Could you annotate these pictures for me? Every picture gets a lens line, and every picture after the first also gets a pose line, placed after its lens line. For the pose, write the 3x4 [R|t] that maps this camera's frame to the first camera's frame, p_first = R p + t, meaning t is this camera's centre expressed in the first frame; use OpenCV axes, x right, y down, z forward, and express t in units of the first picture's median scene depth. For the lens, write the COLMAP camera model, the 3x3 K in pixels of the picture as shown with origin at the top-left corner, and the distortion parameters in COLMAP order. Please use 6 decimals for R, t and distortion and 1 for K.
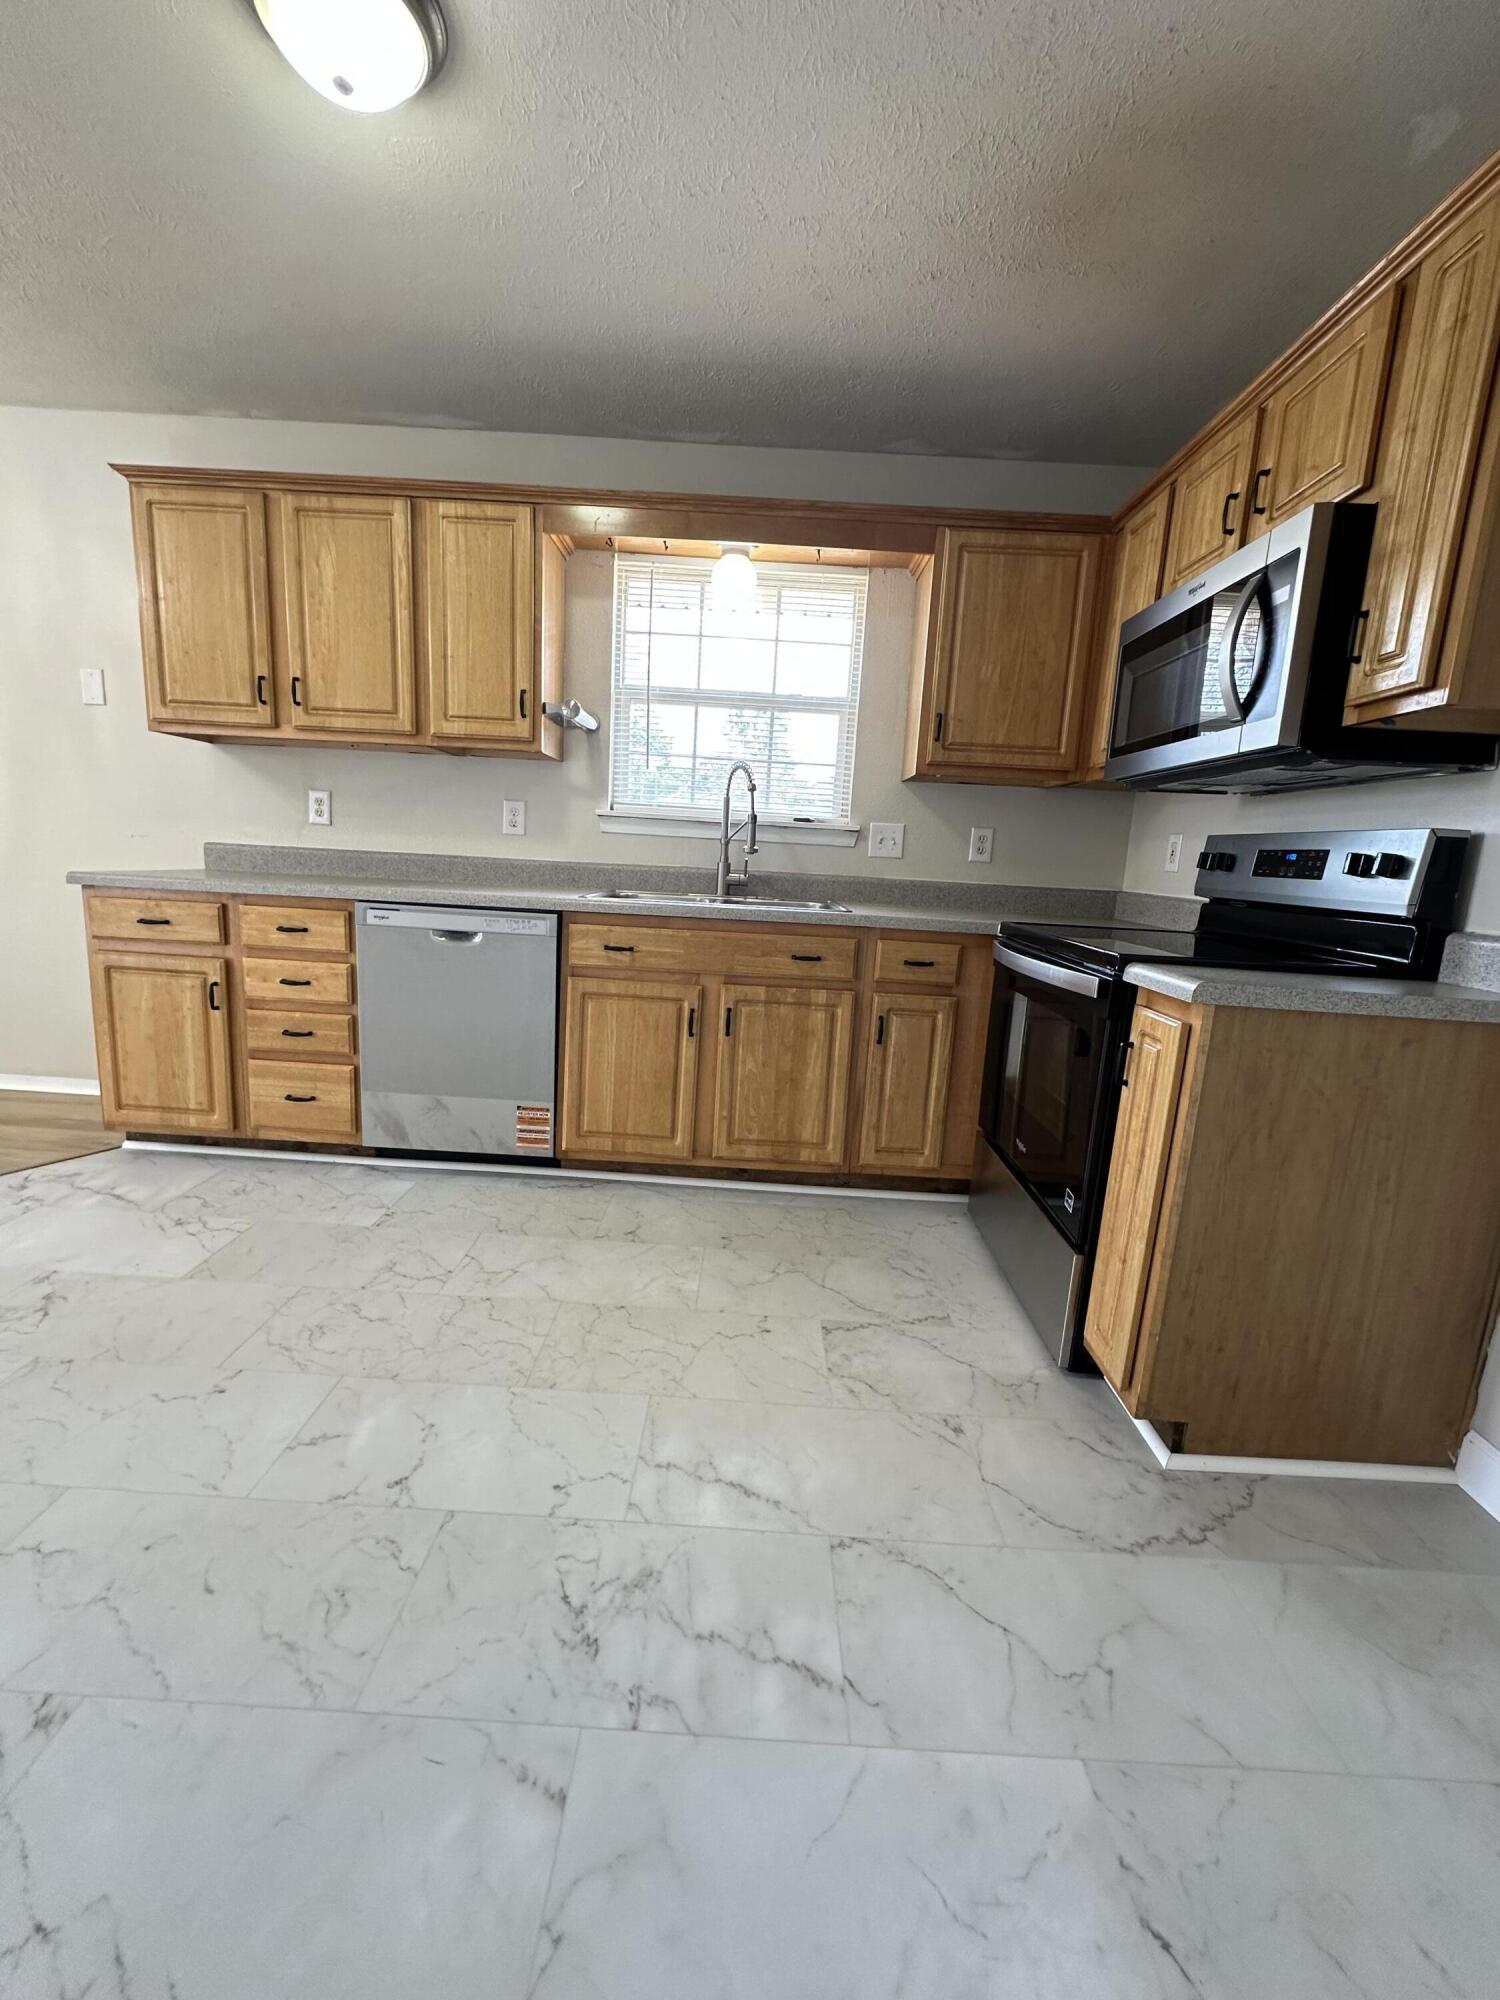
lens RADIAL K [[793.3, 0, 750.6], [0, 793.3, 1001.2], [0, 0, 1]] dist [-0.003879, 0.000865]
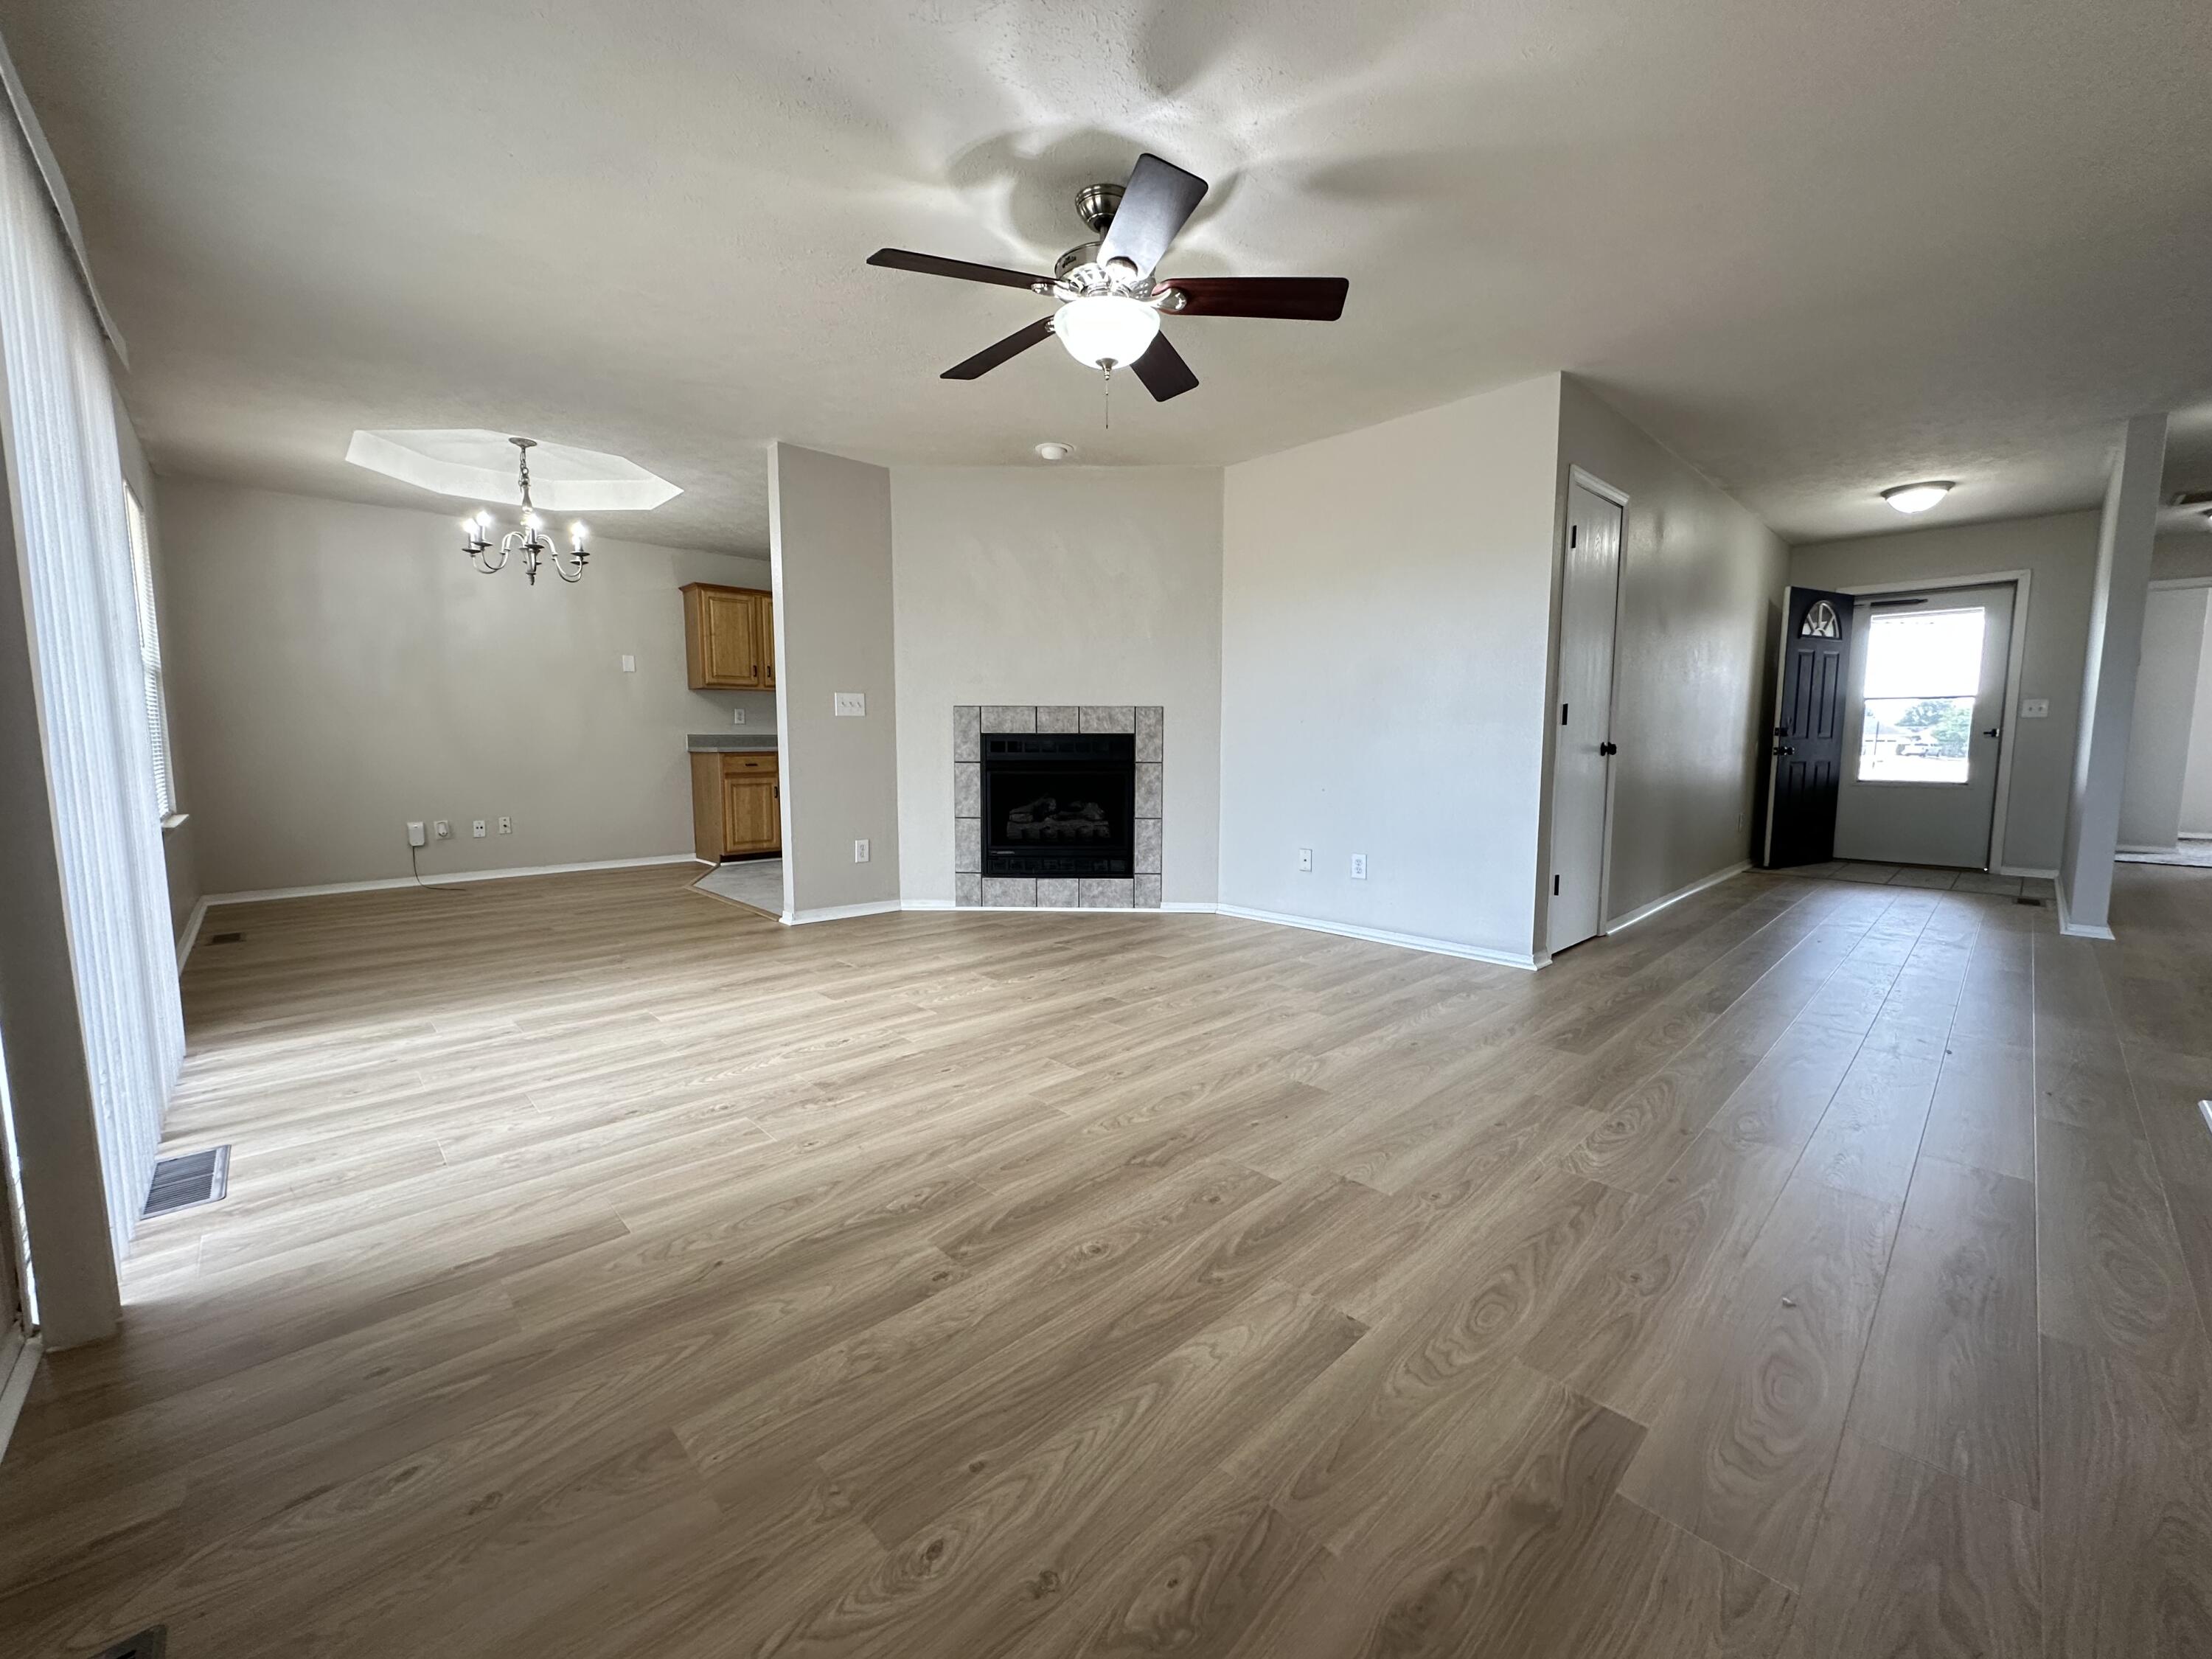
lens RADIAL K [[877.4, 0, 1097.2], [0, 877.4, 827.7], [0, 0, 1]] dist [-0.003879, 0.000865]
pose [[0.719178, -0.127474, 0.683033, -1.865536], [0.166005, 0.986082, 0.009242, 0.251654], [-0.674704, 0.106740, 0.730329, -1.745781]]
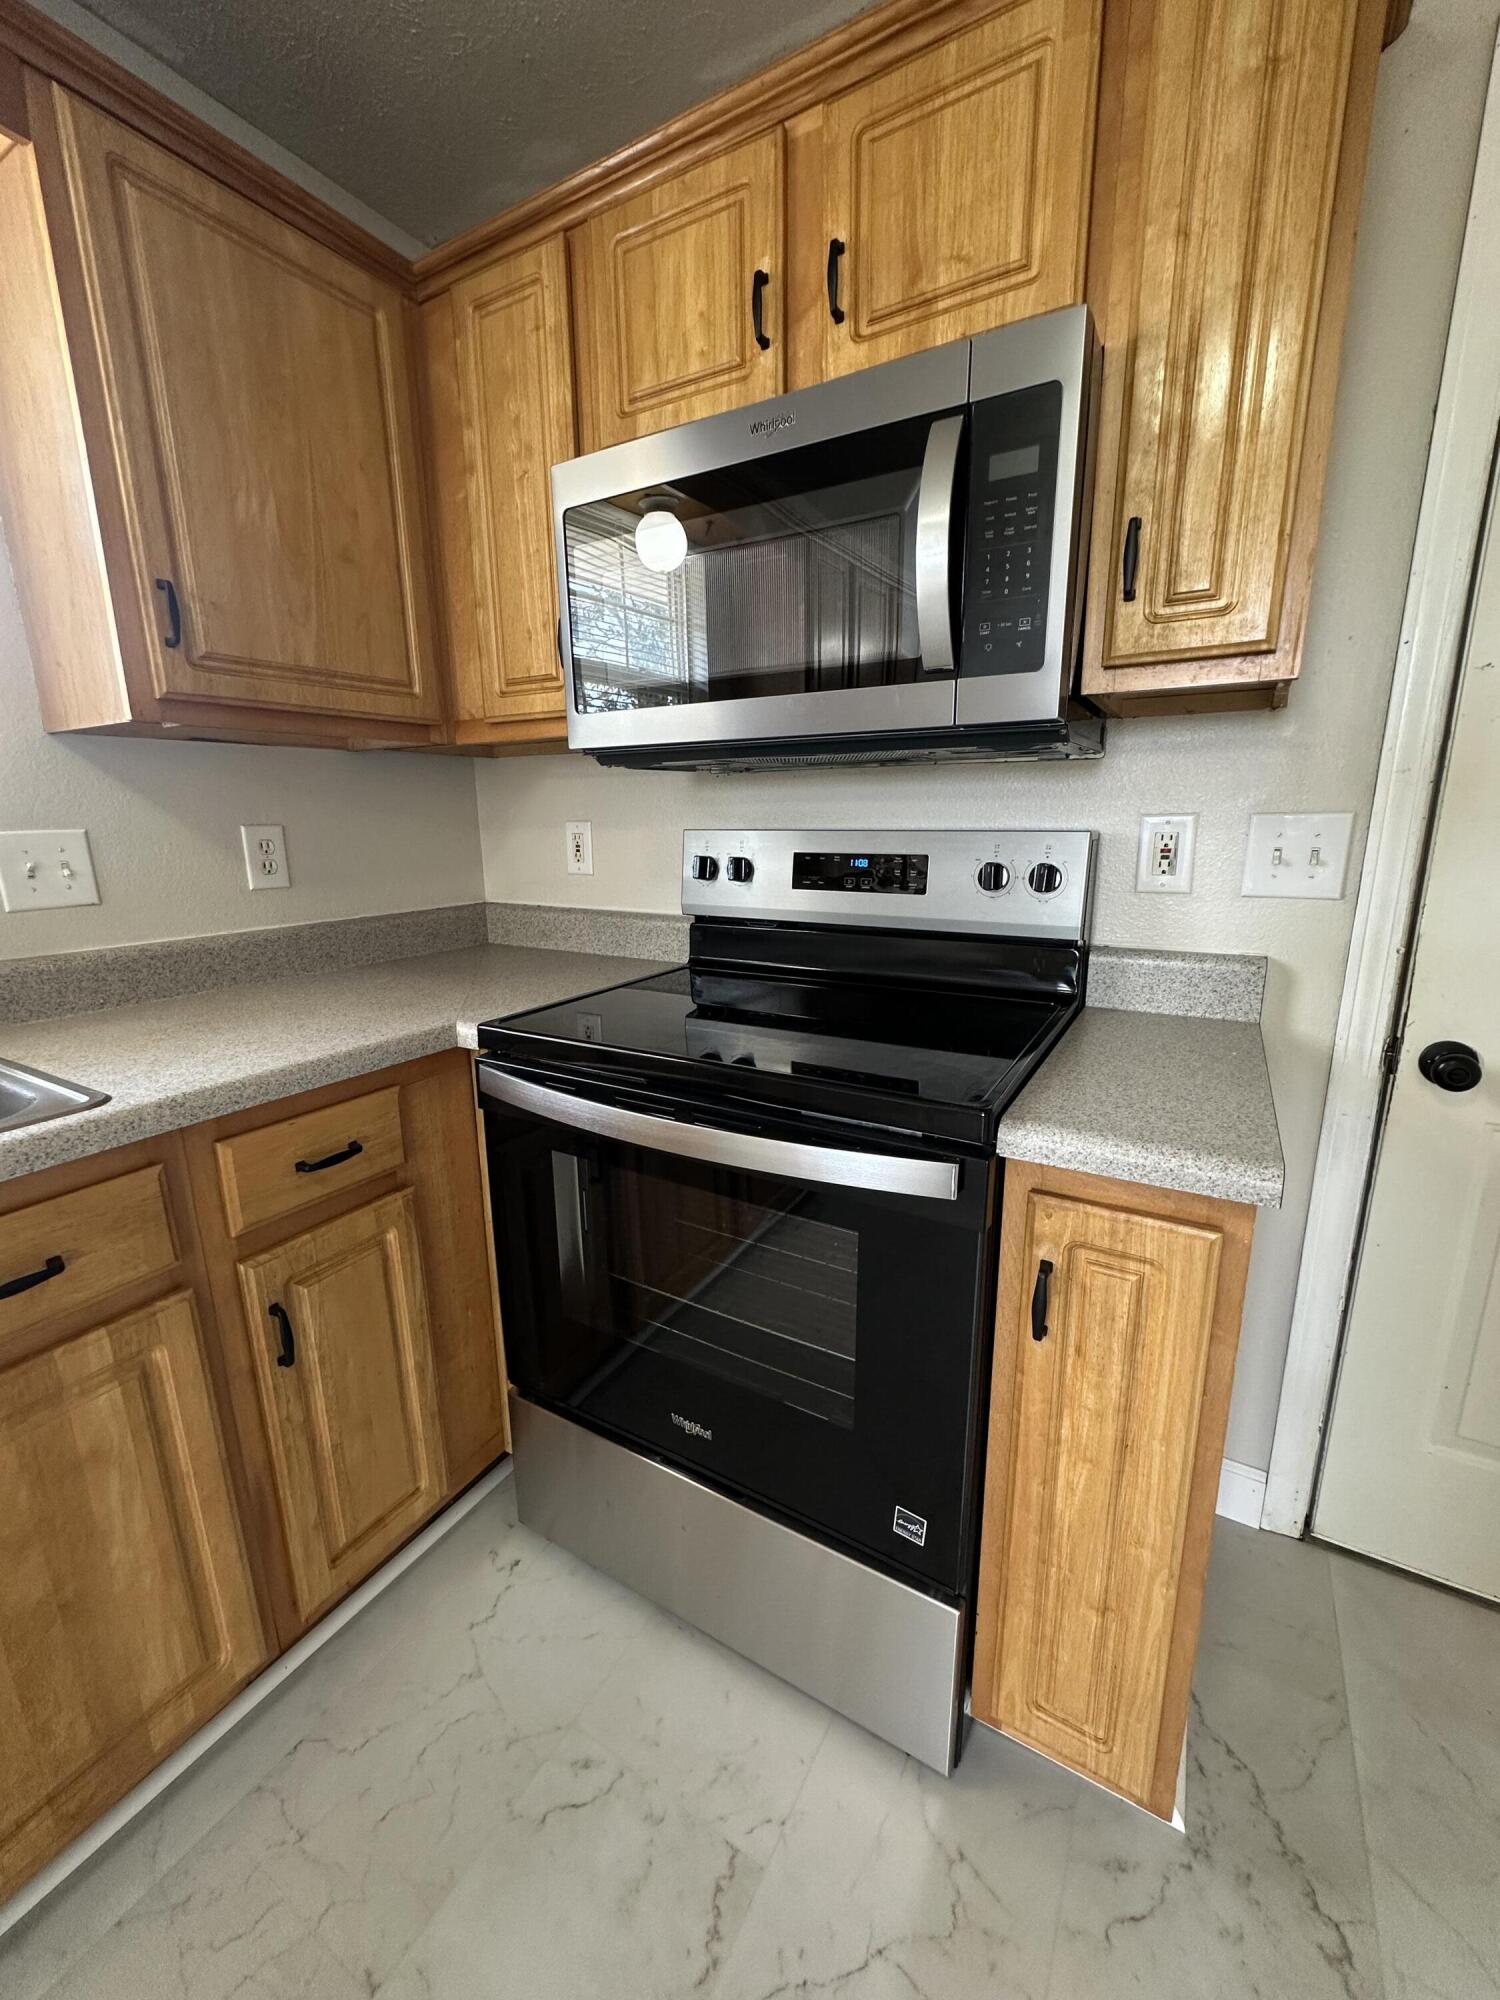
lens RADIAL K [[793.3, 0, 742.8], [0, 793.3, 998.2], [0, 0, 1]] dist [-0.003879, 0.000865]
pose [[0.498603, -0.251781, 0.829458, -0.020386], [0.196467, 0.964810, 0.174766, -0.162725], [-0.844272, 0.075822, 0.530524, 0.541911]]
